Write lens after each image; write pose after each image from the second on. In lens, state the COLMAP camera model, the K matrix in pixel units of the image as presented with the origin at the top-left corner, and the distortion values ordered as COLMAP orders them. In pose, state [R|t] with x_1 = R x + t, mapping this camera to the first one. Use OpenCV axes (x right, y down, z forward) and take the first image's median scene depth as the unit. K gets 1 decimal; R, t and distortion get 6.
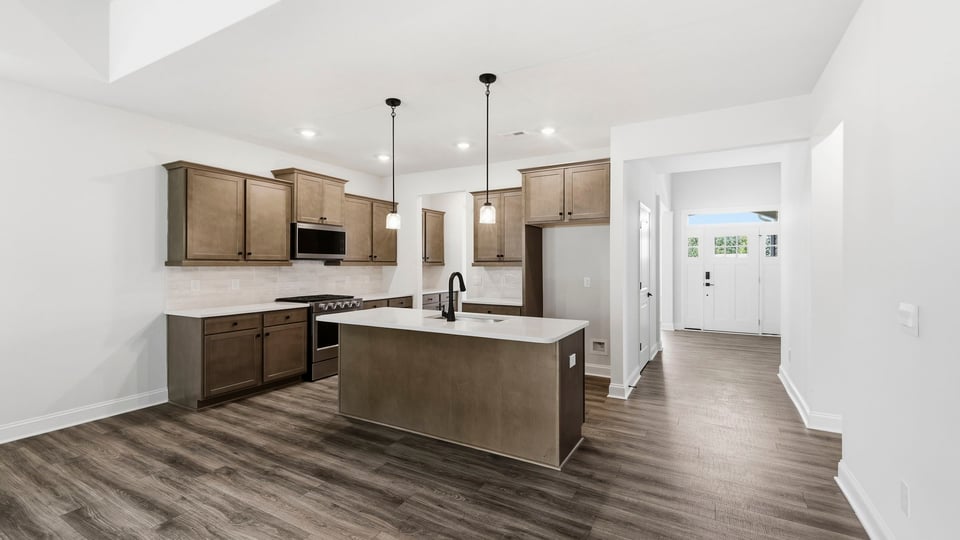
lens RADIAL K [[413.6, 0, 475.6], [0, 413.6, 264.6], [0, 0, 1]] dist [0.002613, 0.000048]
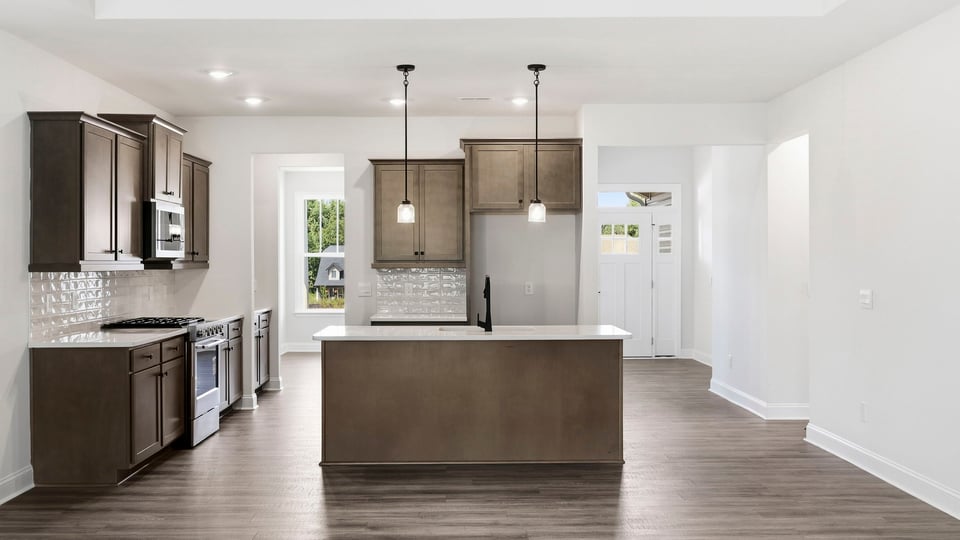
lens RADIAL K [[985.1, 0, 451.5], [0, 985.1, 266.0], [0, 0, 1]] dist [-0.019868, -0.005327]
pose [[0.862894, -0.007455, 0.505329, -0.878135], [0.005008, 0.999968, 0.006202, -0.011294], [-0.505359, -0.002821, 0.862904, -0.570342]]
